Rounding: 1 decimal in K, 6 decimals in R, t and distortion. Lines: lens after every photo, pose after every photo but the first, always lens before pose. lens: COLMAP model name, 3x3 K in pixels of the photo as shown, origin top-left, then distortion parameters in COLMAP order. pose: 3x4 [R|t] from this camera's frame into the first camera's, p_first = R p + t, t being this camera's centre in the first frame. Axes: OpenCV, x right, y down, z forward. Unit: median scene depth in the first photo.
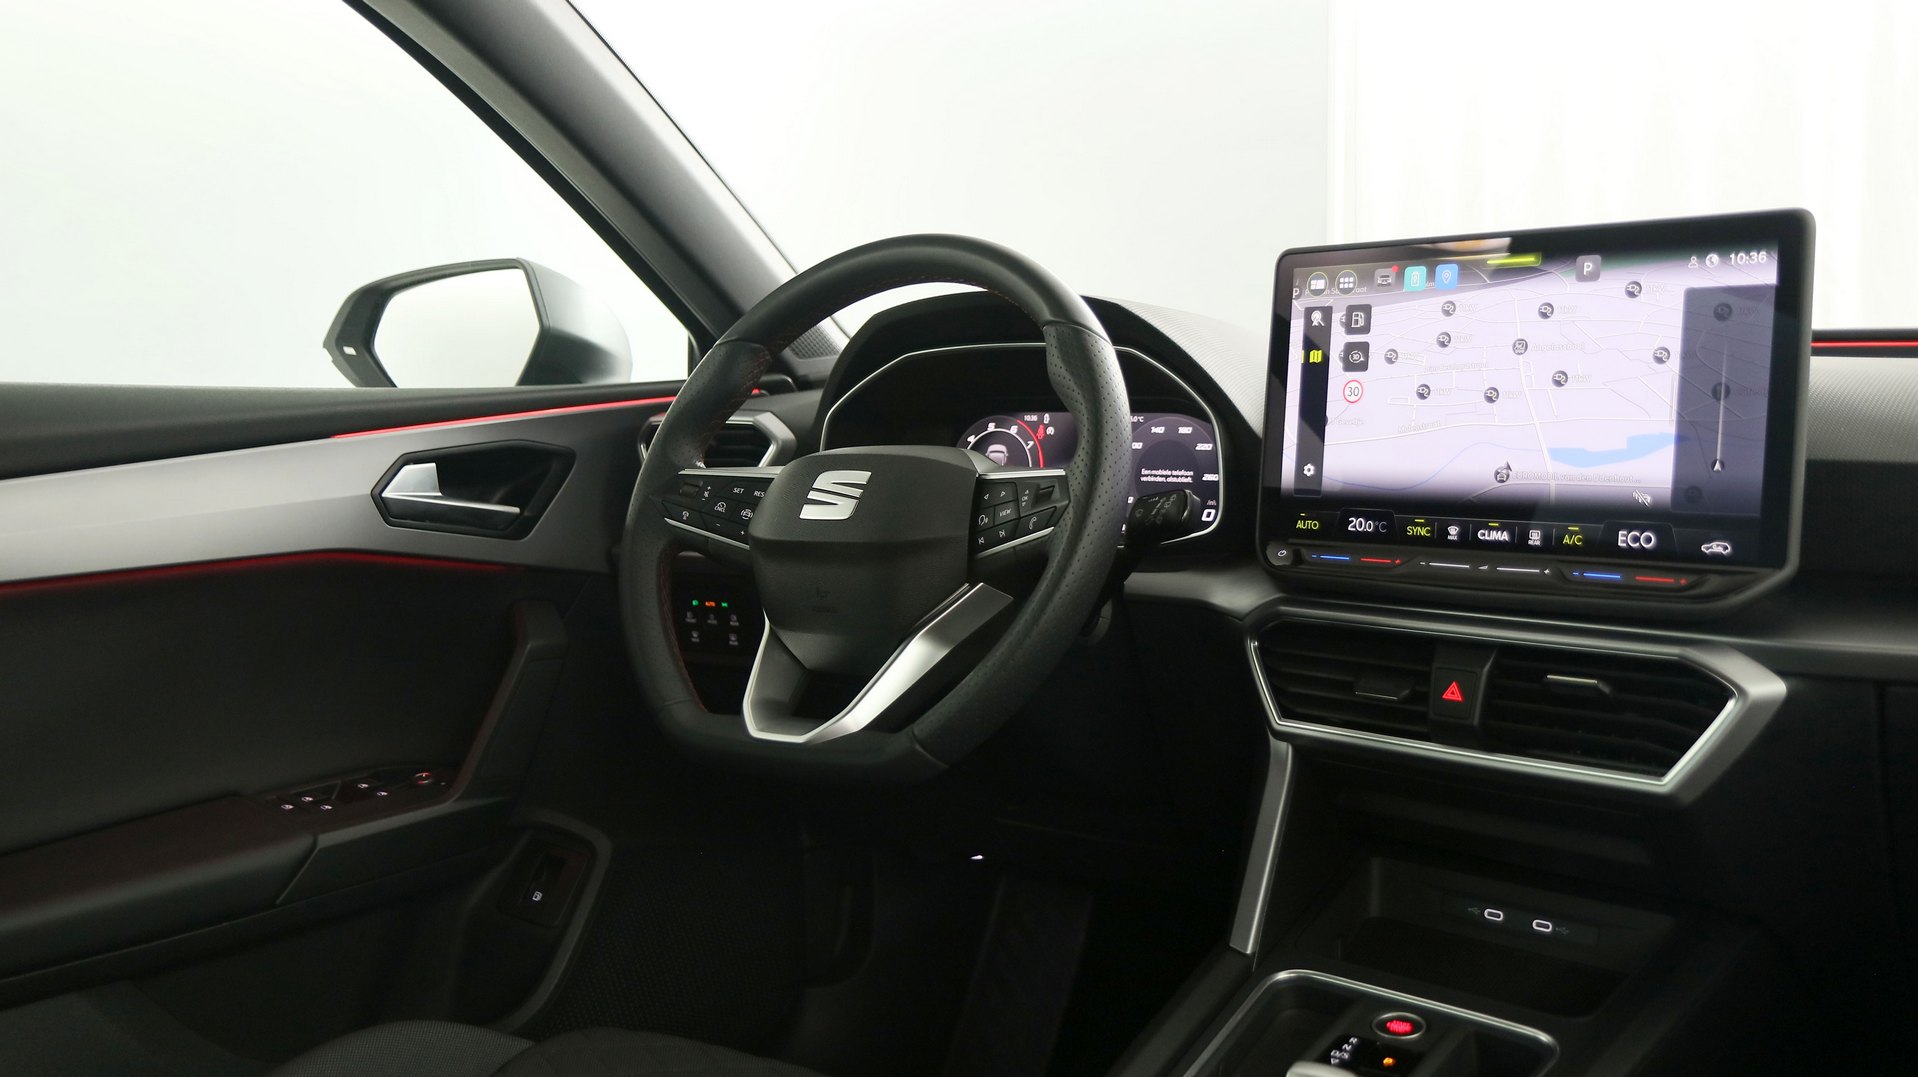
lens RADIAL K [[1762.0, 0, 952.4], [0, 1762.0, 547.9], [0, 0, 1]] dist [-0.005077, 0.000000]
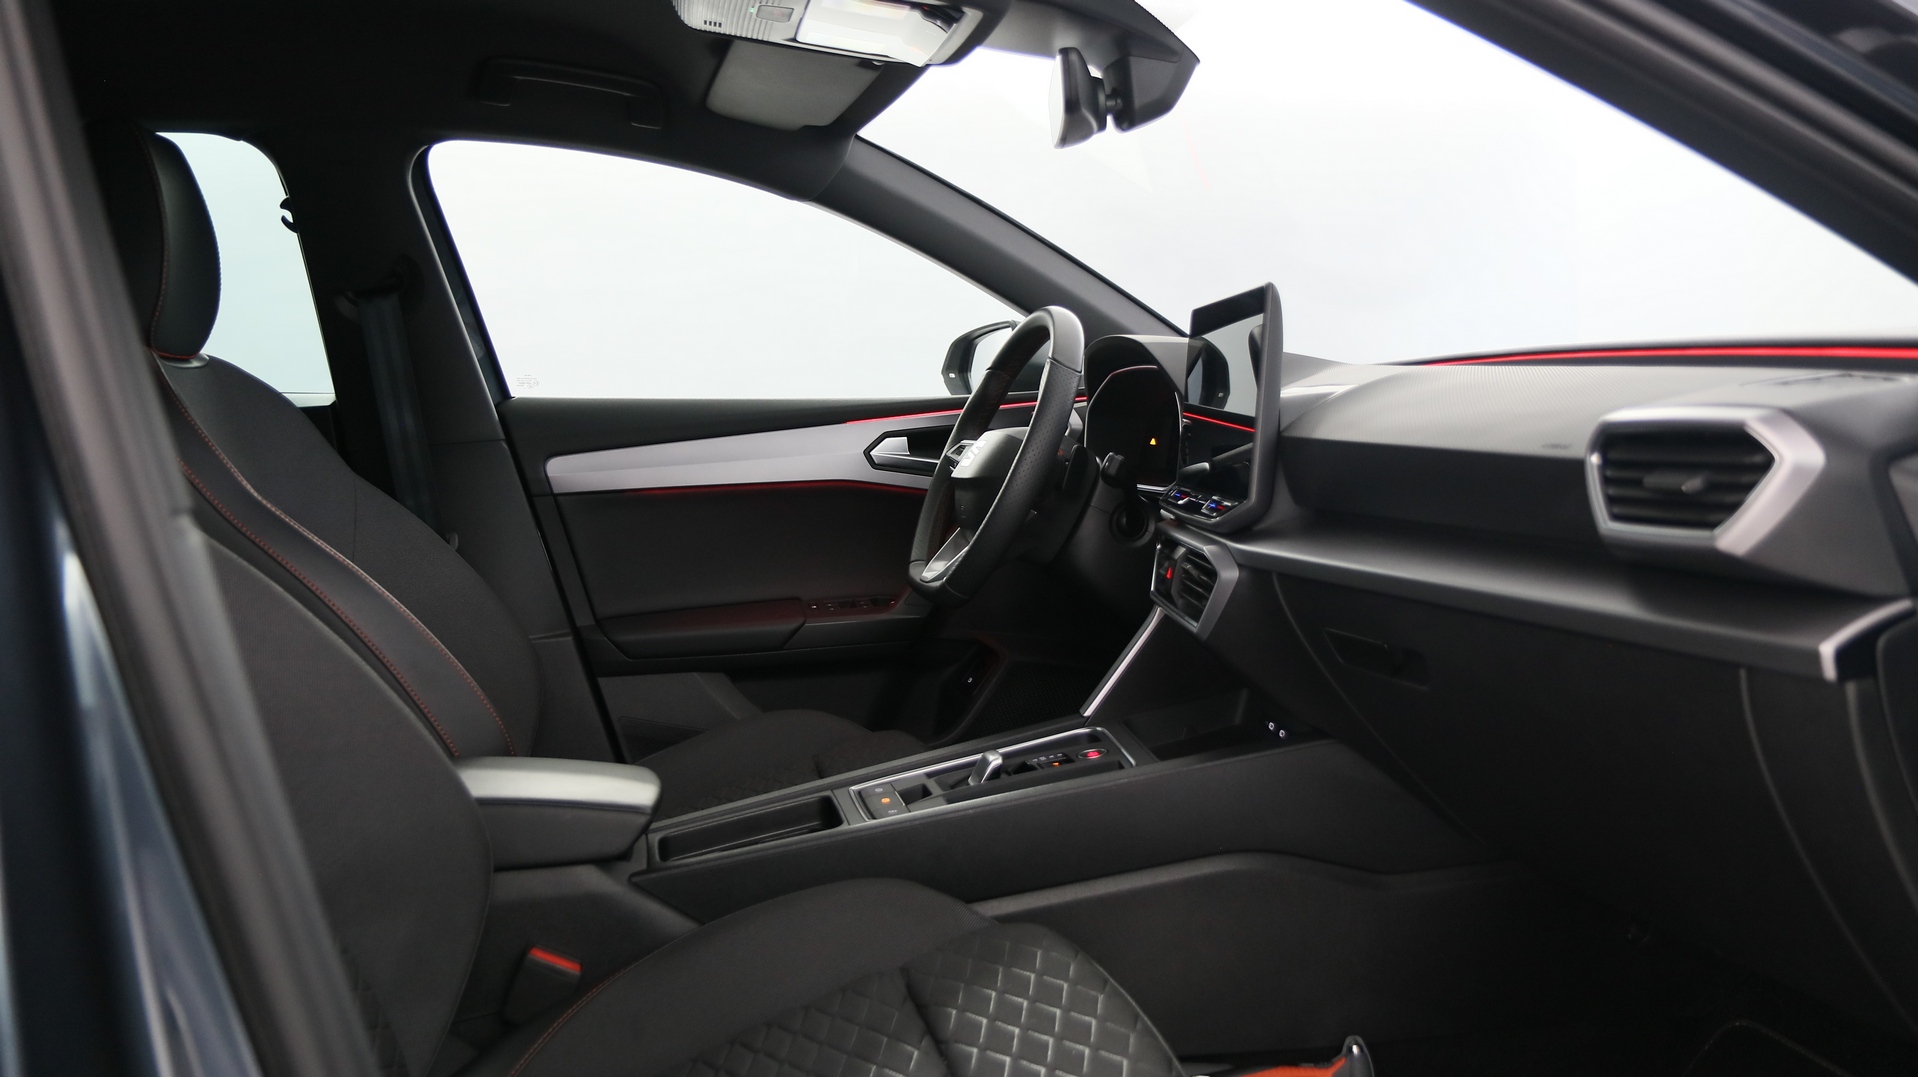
lens RADIAL K [[1459.7, 0, 964.1], [0, 1459.7, 538.5], [0, 0, 1]] dist [-0.035846, 0.028931]
pose [[0.747135, 0.051633, -0.662663, 0.965955], [-0.042054, 0.998653, 0.030397, 0.012289], [0.663340, 0.005157, 0.748300, -0.155685]]
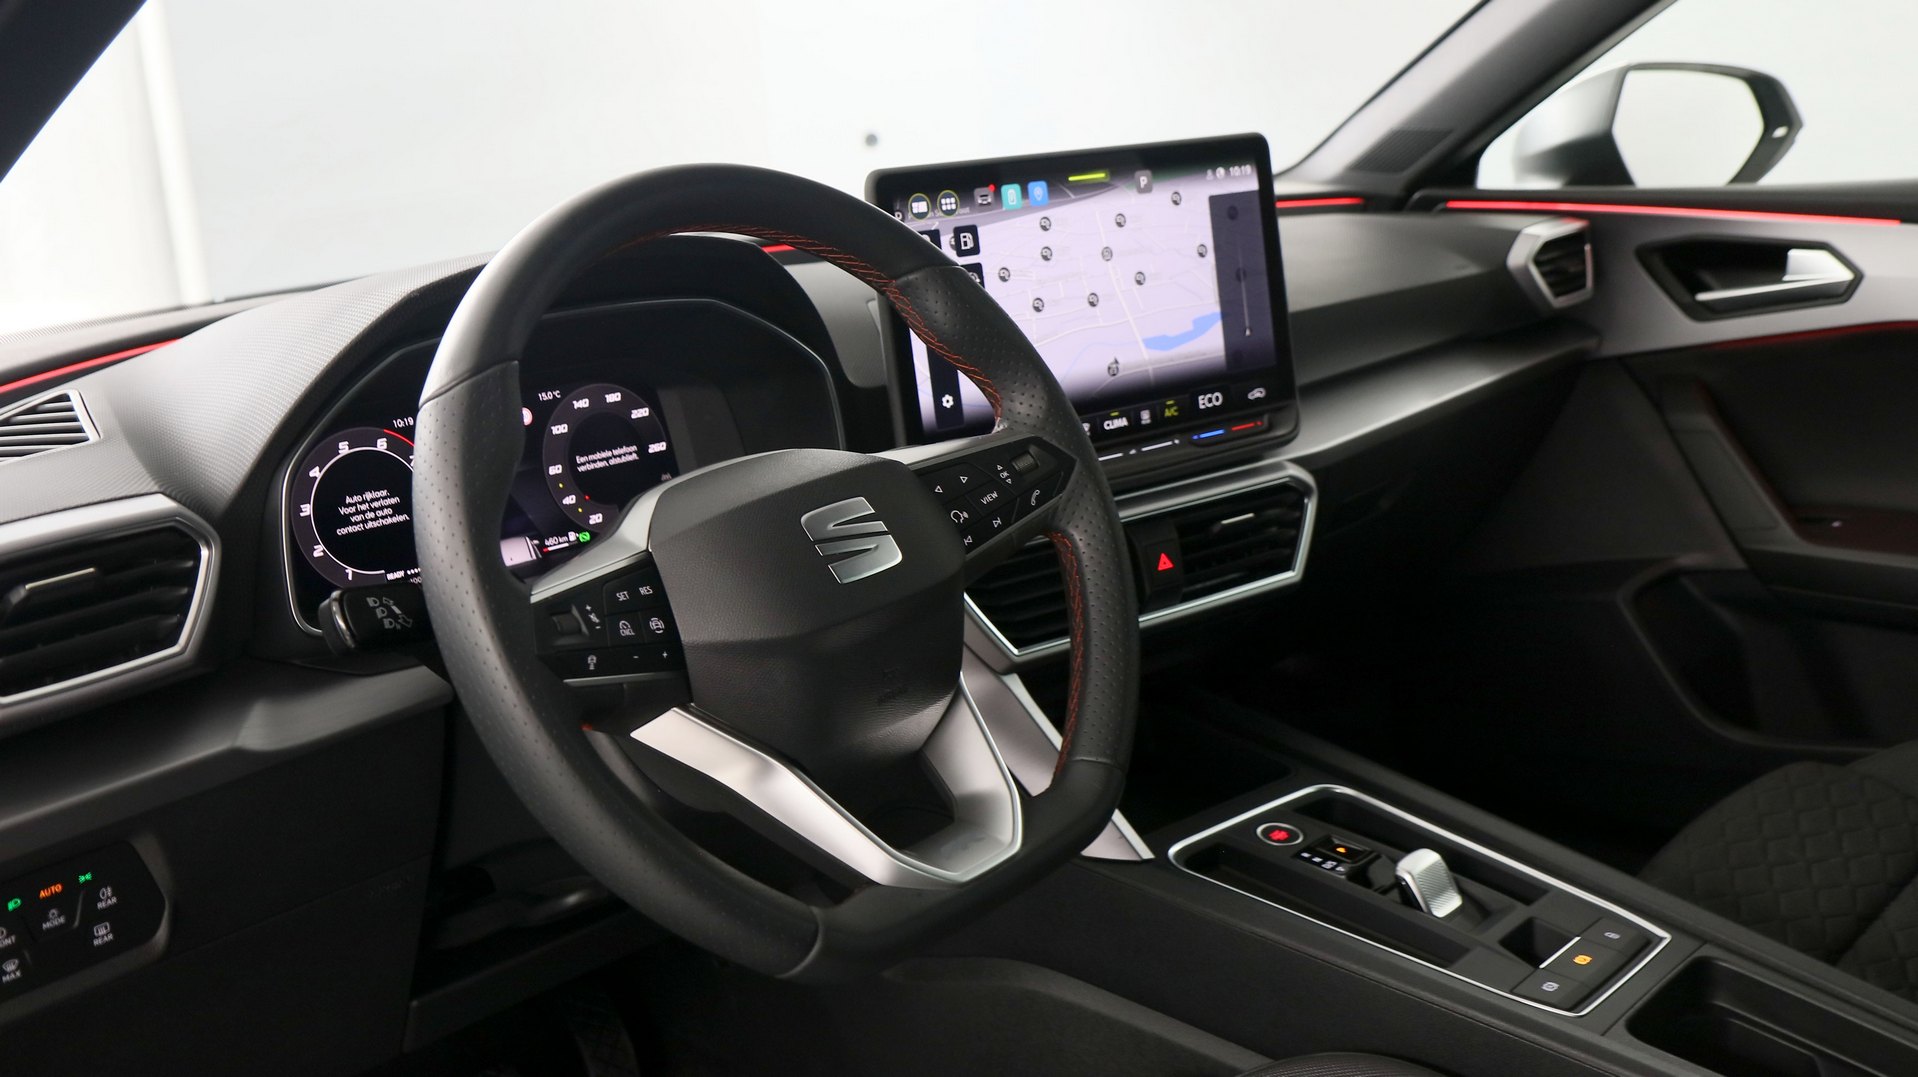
lens RADIAL K [[1820.3, 0, 959.8], [0, 1820.3, 530.4], [0, 0, 1]] dist [0.002671, 0.000000]
pose [[0.129977, -0.216418, 0.967610, -0.785829], [0.164350, 0.967091, 0.194225, -0.170330], [-0.977801, 0.133782, 0.161268, 0.855445]]
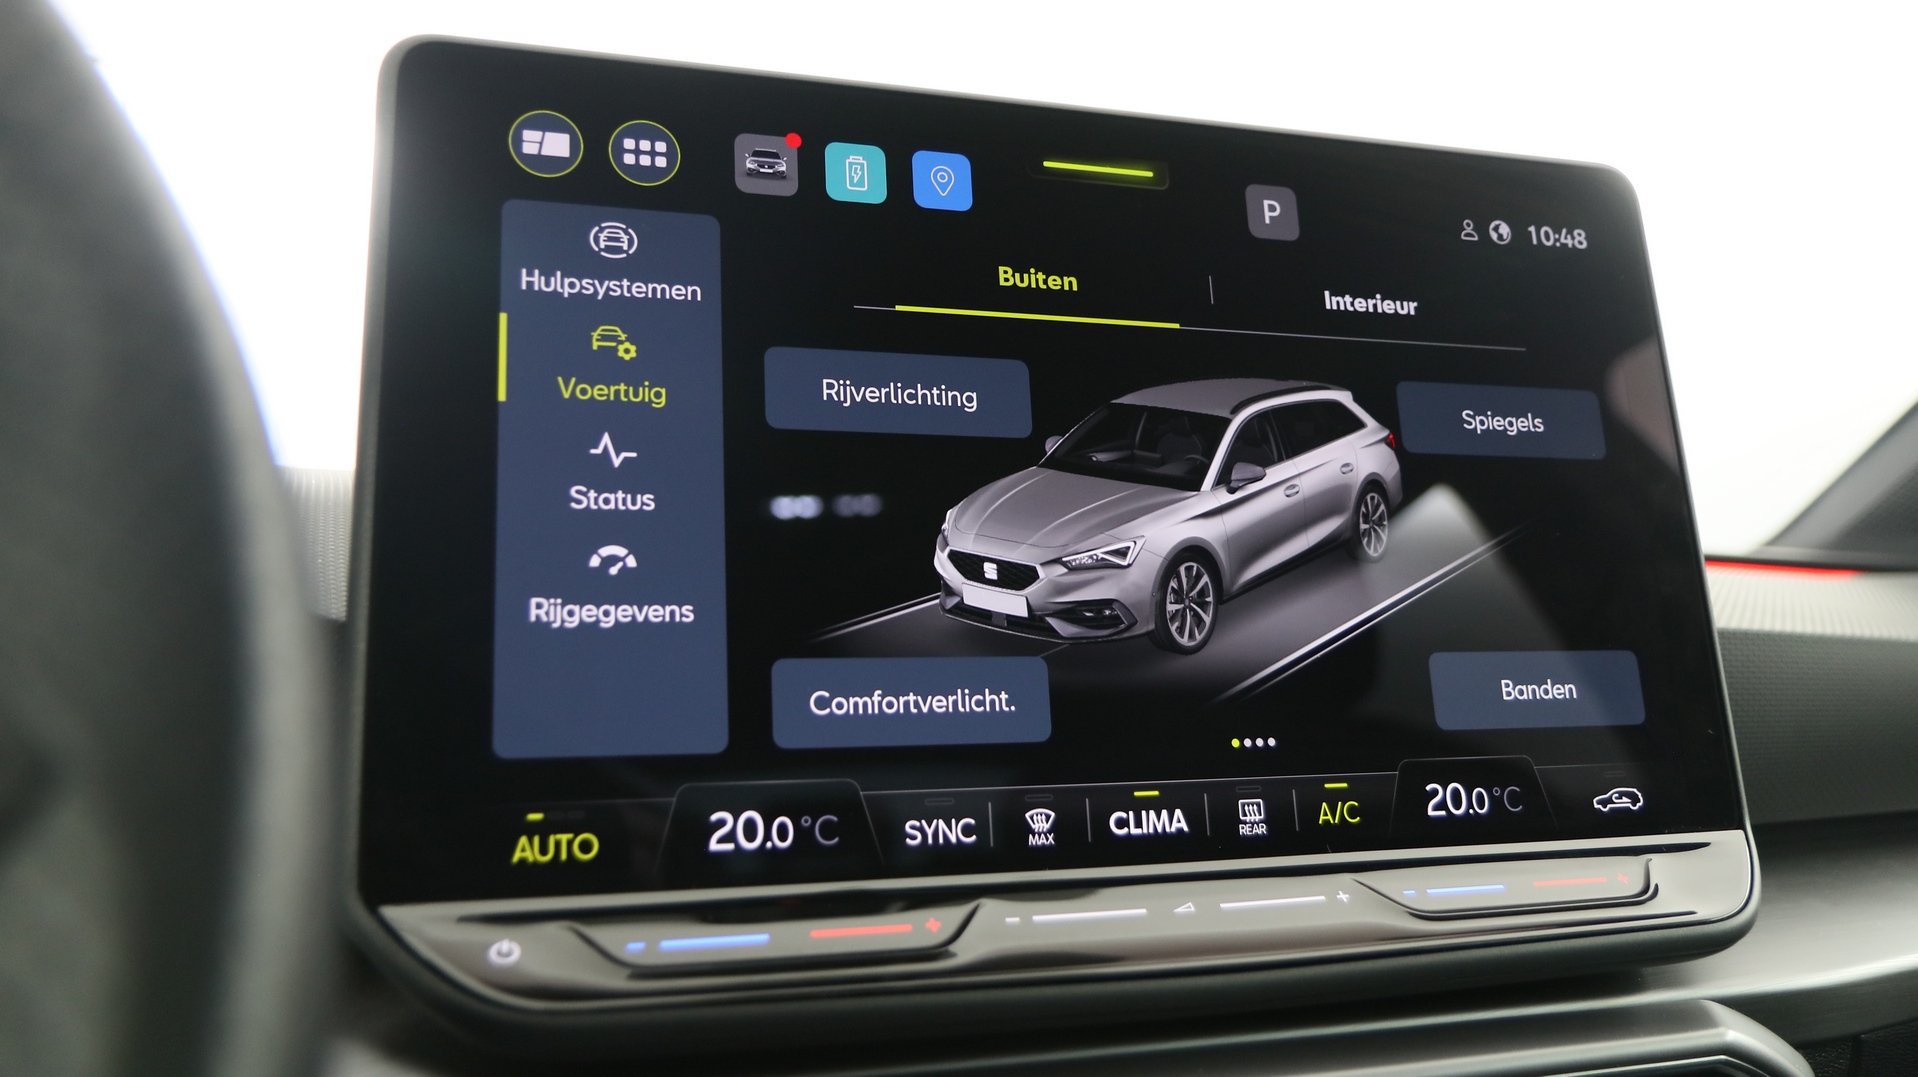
lens RADIAL K [[1459.7, 0, 951.4], [0, 1459.7, 529.1], [0, 0, 1]] dist [-0.035846, 0.028931]
pose [[0.447769, 0.122021, 0.885784, -0.003122], [0.097156, 0.978140, -0.183857, -0.014428], [-0.888855, 0.168385, 0.426126, 0.829573]]
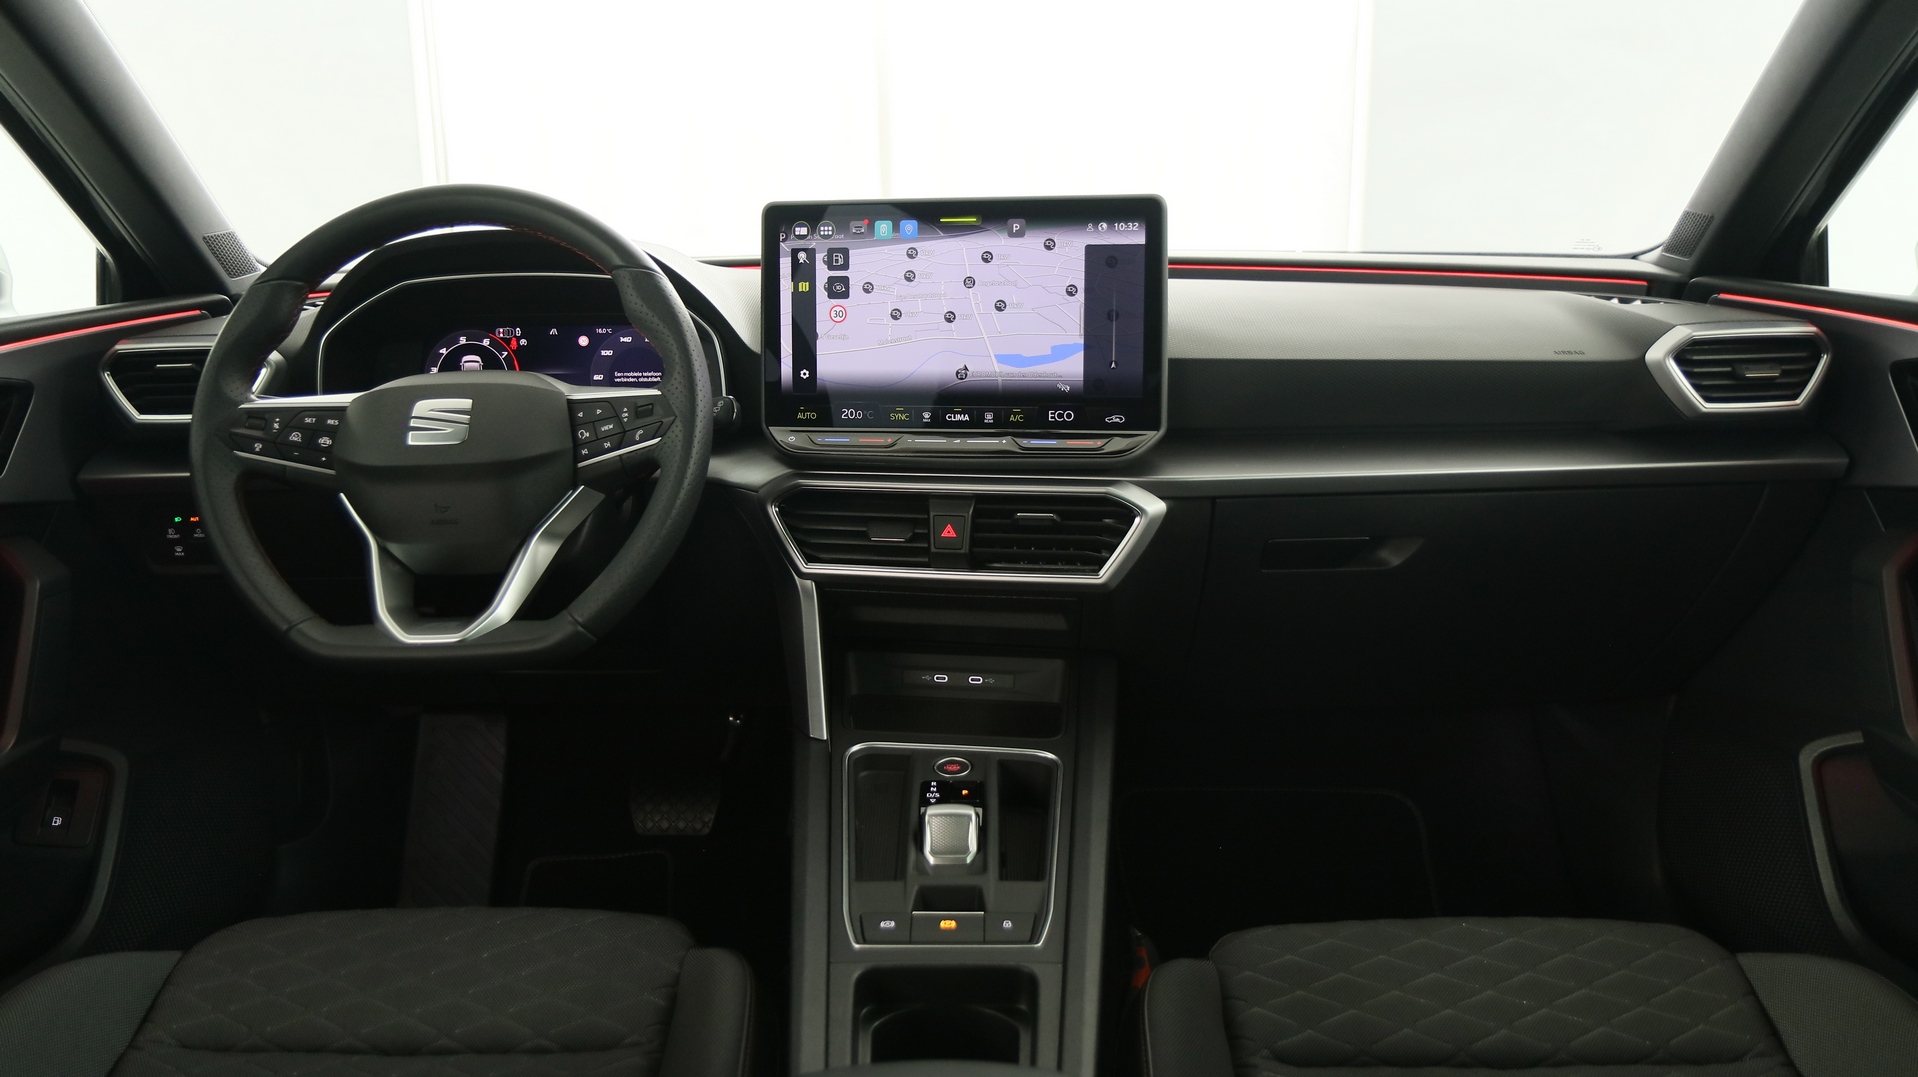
lens RADIAL K [[1459.7, 0, 964.0], [0, 1459.7, 545.9], [0, 0, 1]] dist [-0.035846, 0.028931]
pose [[0.816252, -0.127103, 0.563540, -0.336964], [0.056588, 0.988396, 0.140962, -0.065136], [-0.574917, -0.083170, 0.813973, 0.032145]]
